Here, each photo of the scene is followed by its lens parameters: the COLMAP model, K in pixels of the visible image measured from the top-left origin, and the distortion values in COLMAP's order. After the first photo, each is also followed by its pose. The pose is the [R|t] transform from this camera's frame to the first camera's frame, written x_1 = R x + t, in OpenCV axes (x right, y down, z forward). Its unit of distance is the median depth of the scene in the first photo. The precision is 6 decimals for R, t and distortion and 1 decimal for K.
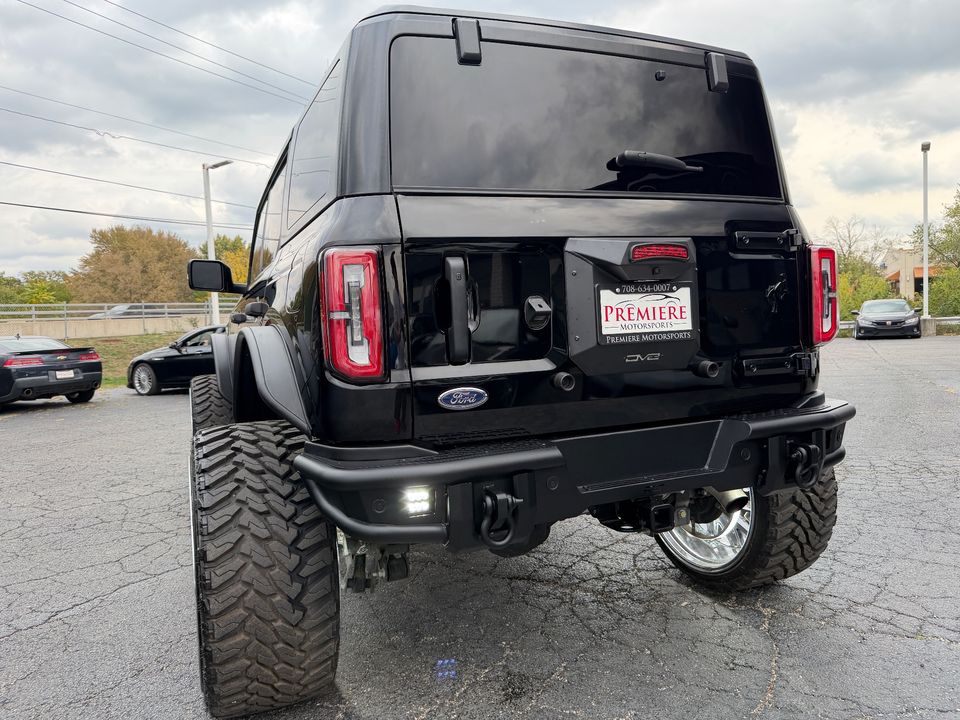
lens RADIAL K [[695.4, 0, 493.0], [0, 695.4, 359.6], [0, 0, 1]] dist [0.000321, -0.006573]
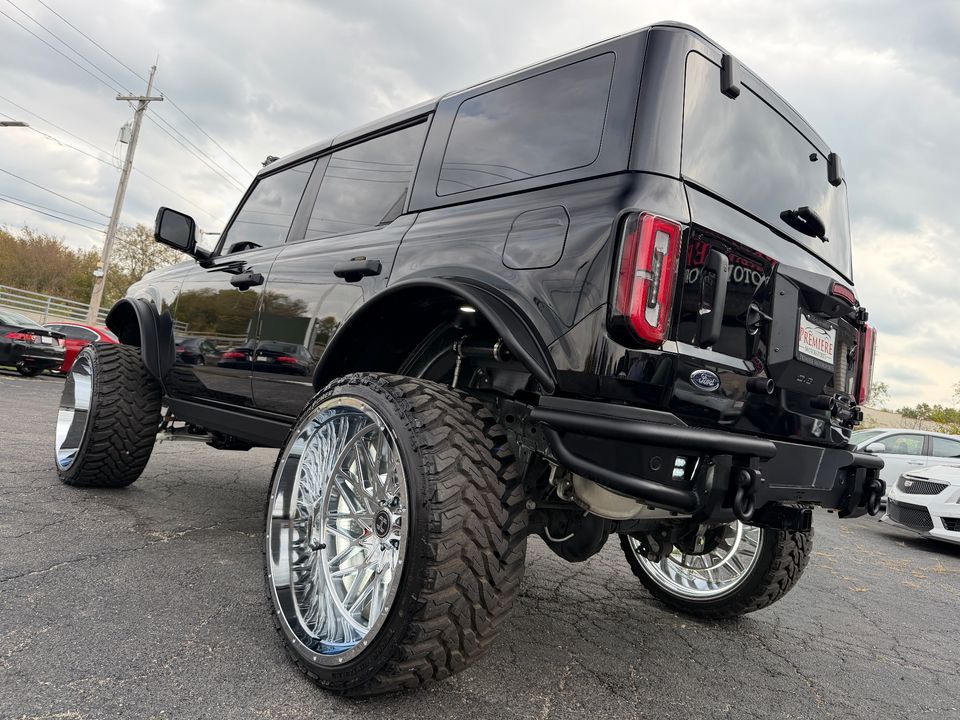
lens RADIAL K [[695.4, 0, 493.0], [0, 695.4, 359.6], [0, 0, 1]] dist [0.000321, -0.006573]
pose [[0.913586, 0.207700, 0.349601, -0.676193], [-0.168104, 0.975722, -0.140386, 0.216100], [-0.370272, 0.069486, 0.926321, 0.113350]]
